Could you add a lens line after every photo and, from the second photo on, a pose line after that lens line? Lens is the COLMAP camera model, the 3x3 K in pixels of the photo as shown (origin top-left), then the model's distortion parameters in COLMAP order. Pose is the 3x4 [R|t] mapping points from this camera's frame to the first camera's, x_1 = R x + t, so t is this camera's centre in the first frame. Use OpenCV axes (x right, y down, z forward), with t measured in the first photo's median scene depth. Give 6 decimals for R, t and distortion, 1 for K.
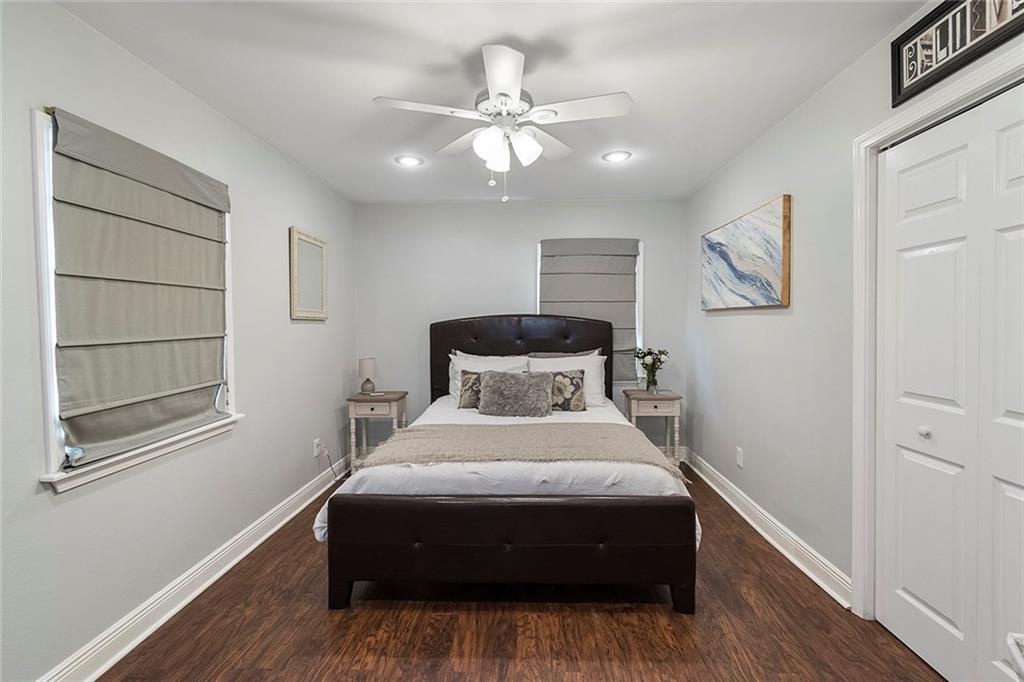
lens RADIAL K [[458.8, 0, 519.1], [0, 458.8, 337.7], [0, 0, 1]] dist [0.002161, -0.001074]
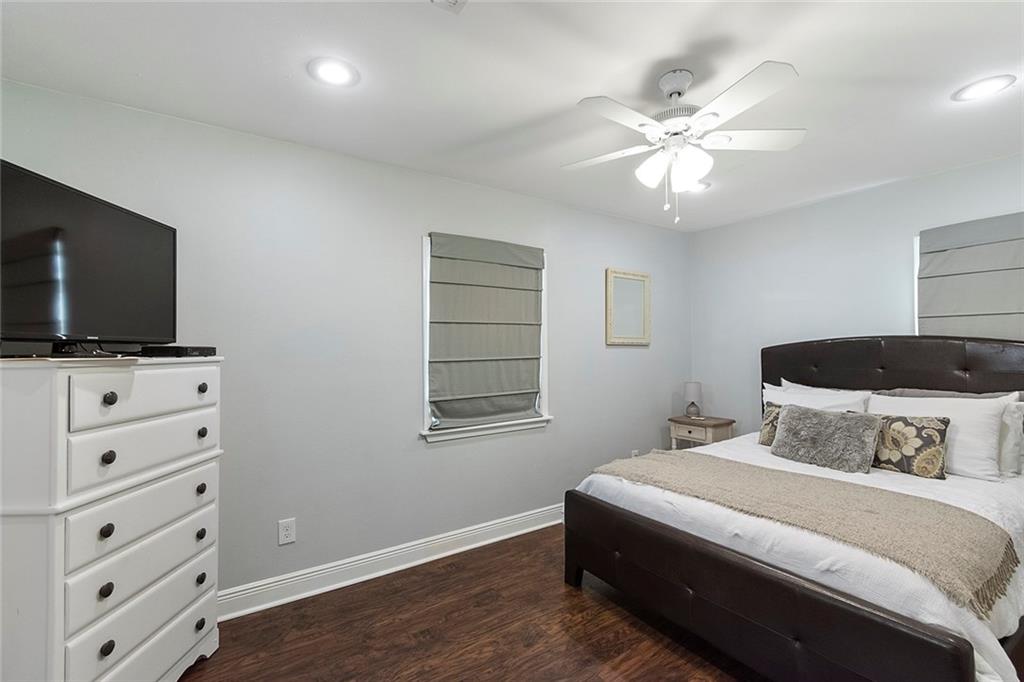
lens RADIAL K [[458.8, 0, 520.1], [0, 458.8, 343.5], [0, 0, 1]] dist [0.002161, -0.001074]
pose [[0.583935, -0.007311, -0.811768, 0.496526], [-0.023279, 0.999397, -0.025746, -0.010224], [0.811467, 0.033931, 0.583413, 0.160932]]
